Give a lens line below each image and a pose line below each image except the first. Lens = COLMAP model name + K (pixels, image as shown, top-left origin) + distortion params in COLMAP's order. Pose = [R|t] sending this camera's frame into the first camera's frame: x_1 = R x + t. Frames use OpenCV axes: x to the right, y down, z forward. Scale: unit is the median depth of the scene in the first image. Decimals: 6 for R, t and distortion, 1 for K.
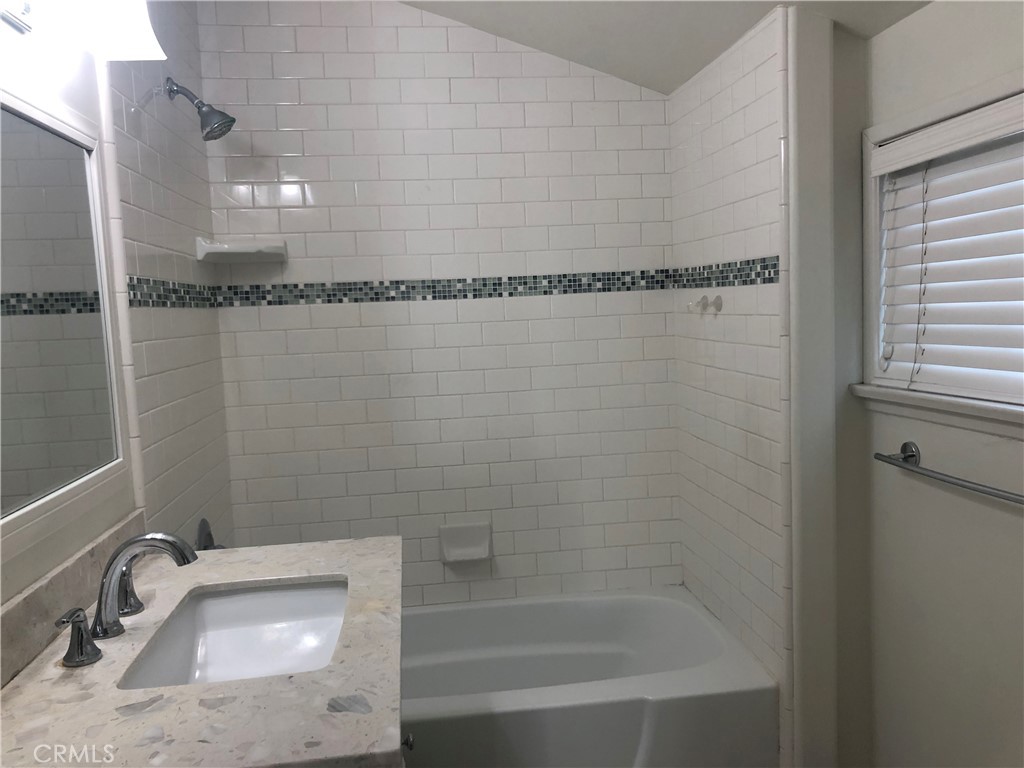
lens RADIAL K [[833.1, 0, 519.3], [0, 833.1, 369.5], [0, 0, 1]] dist [0.007960, -0.008054]
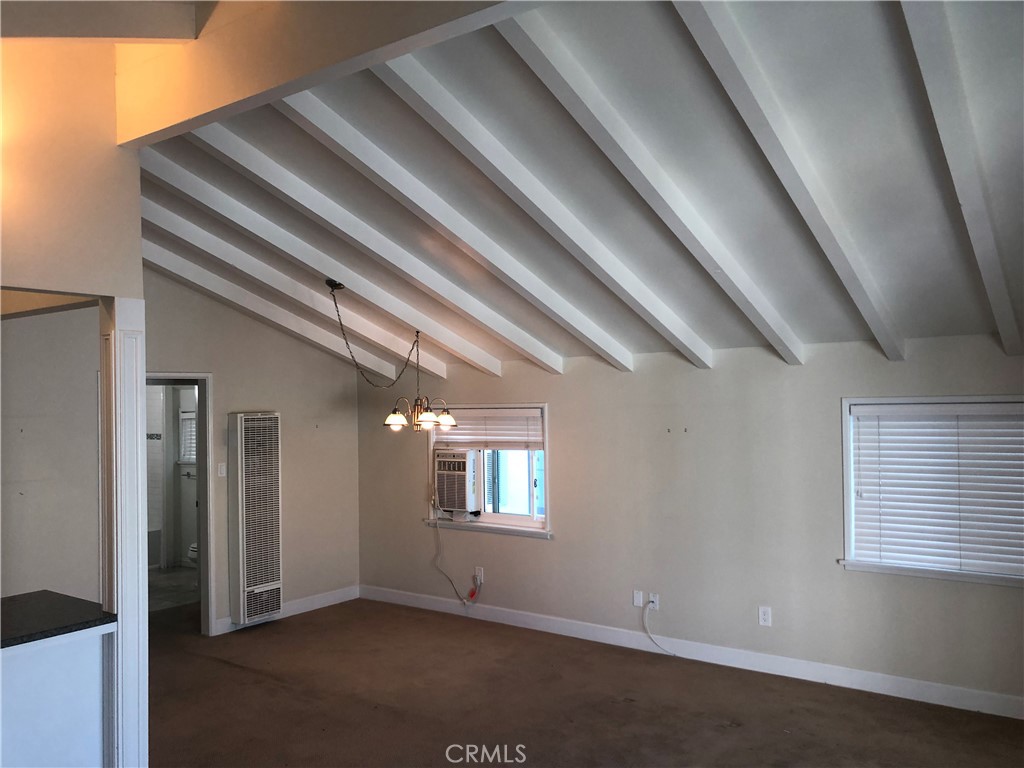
lens RADIAL K [[836.6, 0, 520.4], [0, 836.6, 388.4], [0, 0, 1]] dist [0.000422, -0.009307]
pose [[0.697463, 0.040192, 0.715493, -1.681743], [0.045972, 0.993860, -0.100642, 0.178156], [-0.715145, 0.103087, 0.691332, -3.784517]]
